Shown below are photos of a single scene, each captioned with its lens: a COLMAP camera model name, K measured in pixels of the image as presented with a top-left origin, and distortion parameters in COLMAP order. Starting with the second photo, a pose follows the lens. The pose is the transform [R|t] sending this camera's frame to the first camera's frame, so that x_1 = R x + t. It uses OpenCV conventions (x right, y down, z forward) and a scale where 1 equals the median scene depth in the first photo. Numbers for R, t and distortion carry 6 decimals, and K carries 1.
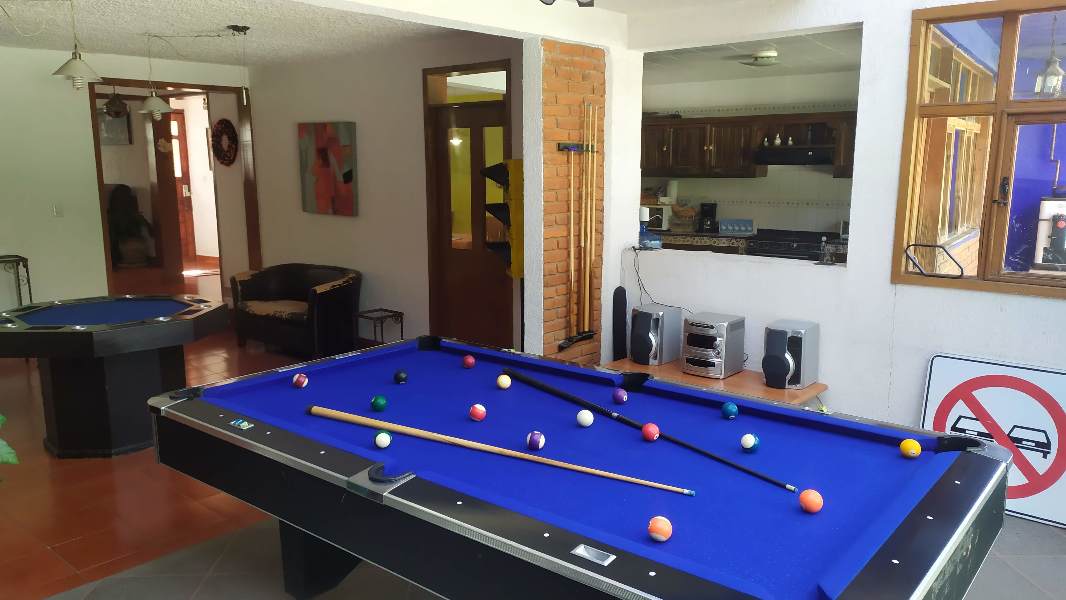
lens RADIAL K [[749.1, 0, 531.8], [0, 749.1, 303.0], [0, 0, 1]] dist [-0.000429, -0.001036]
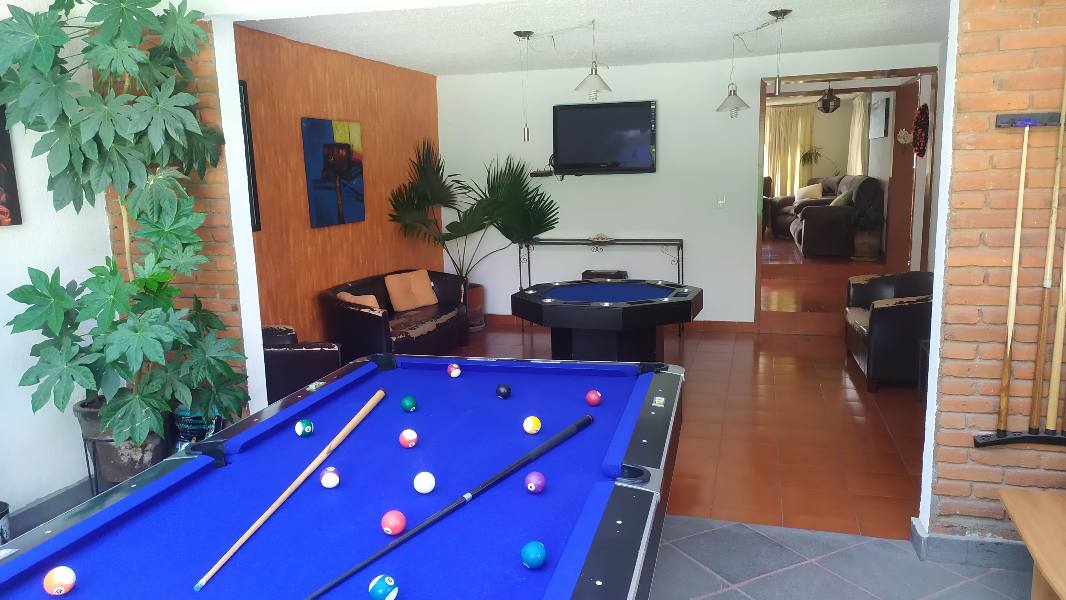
lens RADIAL K [[749.1, 0, 533.2], [0, 749.1, 296.0], [0, 0, 1]] dist [-0.000429, -0.001036]
pose [[0.497053, 0.128964, -0.858083, 0.385500], [-0.124761, 0.989240, 0.076407, -0.064402], [0.858704, 0.069077, 0.507794, 0.363811]]
